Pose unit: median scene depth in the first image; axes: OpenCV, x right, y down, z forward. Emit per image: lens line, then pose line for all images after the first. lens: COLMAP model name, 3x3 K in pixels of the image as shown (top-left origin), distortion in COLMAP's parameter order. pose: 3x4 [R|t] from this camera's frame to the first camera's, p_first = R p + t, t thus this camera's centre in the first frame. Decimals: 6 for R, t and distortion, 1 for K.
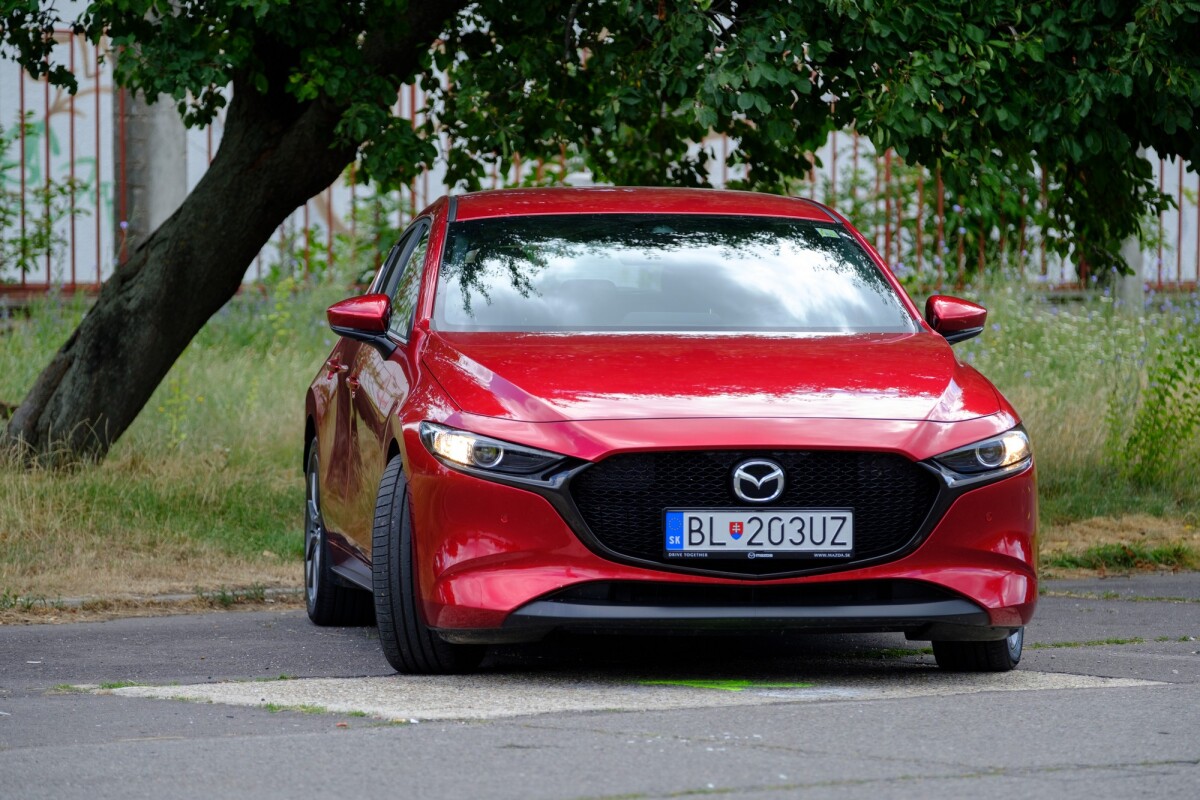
lens RADIAL K [[5748.9, 0, 579.9], [0, 5748.9, 379.7], [0, 0, 1]] dist [0.823983, 0.000000]
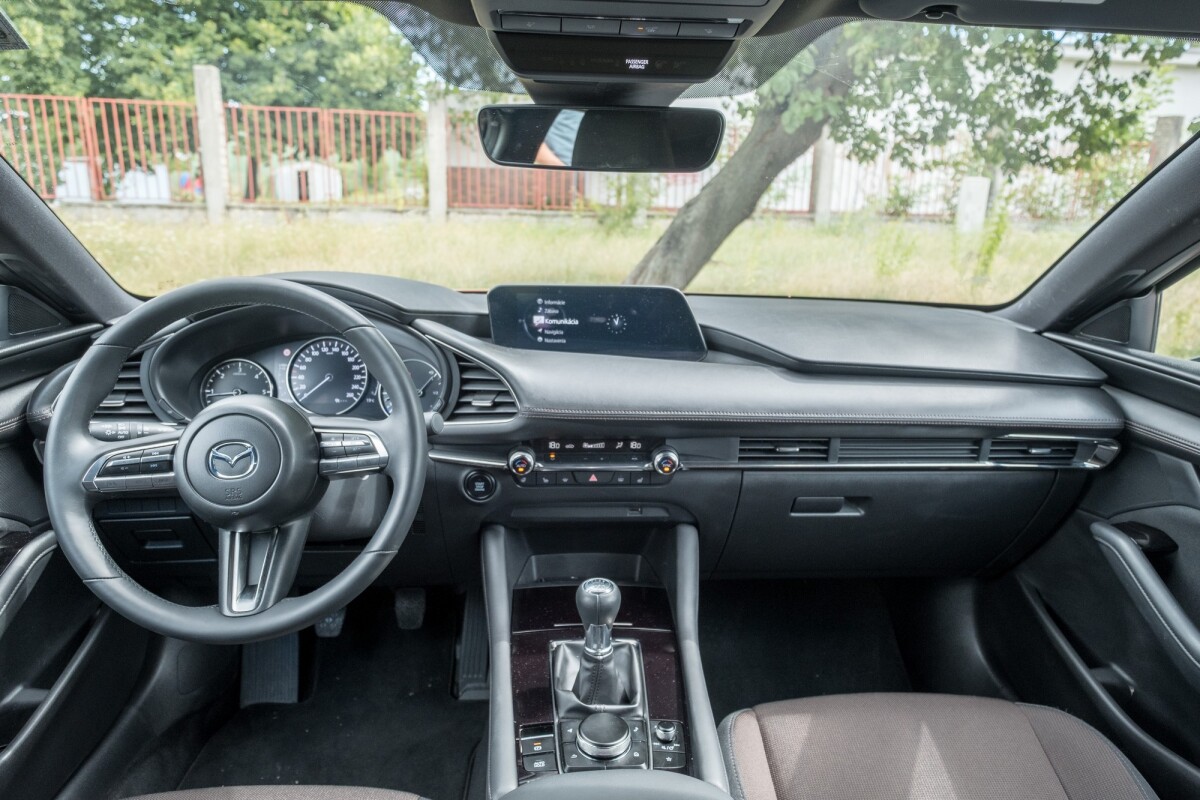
lens RADIAL K [[776.3, 0, 603.1], [0, 776.3, 400.8], [0, 0, 1]] dist [0.005174, -0.005446]
pose [[0.909033, 0.124178, -0.397791, 0.005486], [-0.032036, 0.972569, 0.230397, -0.019178], [0.415490, -0.196695, 0.888076, 1.108314]]
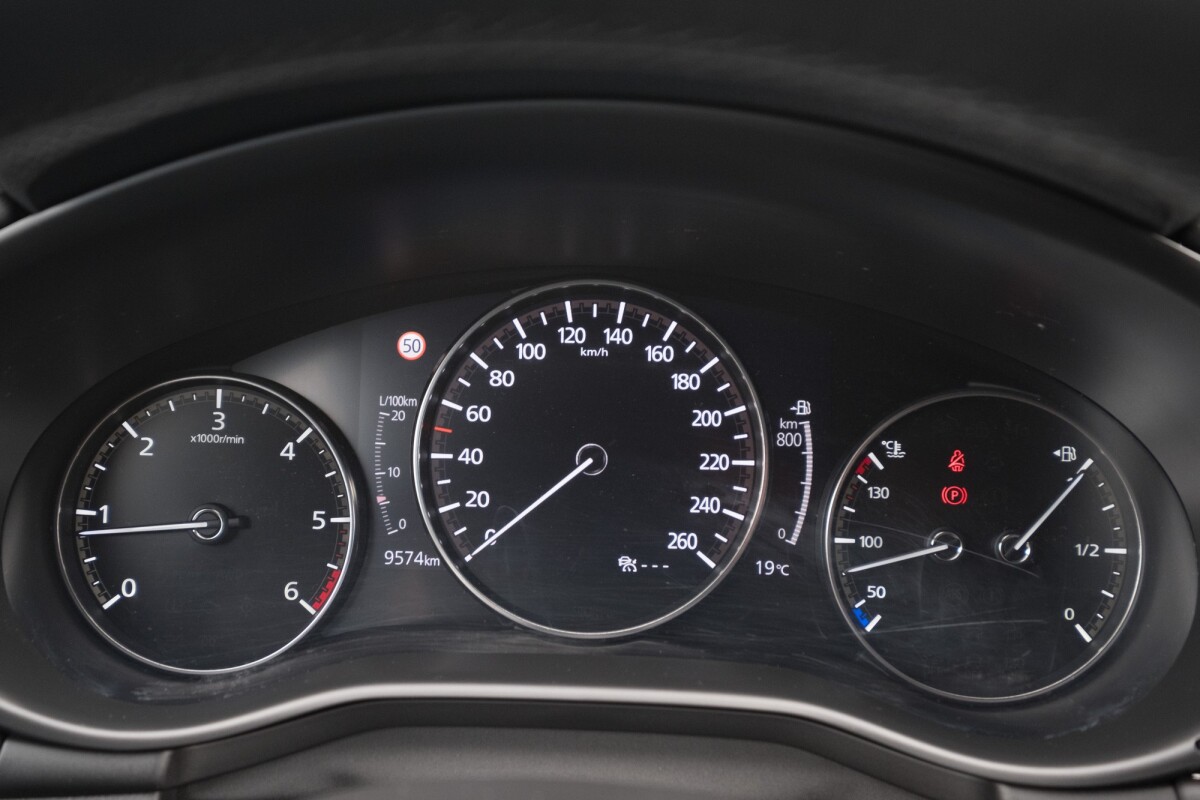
lens RADIAL K [[1243.7, 0, 599.4], [0, 1243.7, 408.0], [0, 0, 1]] dist [-0.015828, 0.000000]
pose [[0.853097, 0.163915, -0.495335, -0.032627], [-0.023742, 0.960581, 0.276984, -0.012357], [0.521212, -0.224535, 0.823360, 1.140110]]
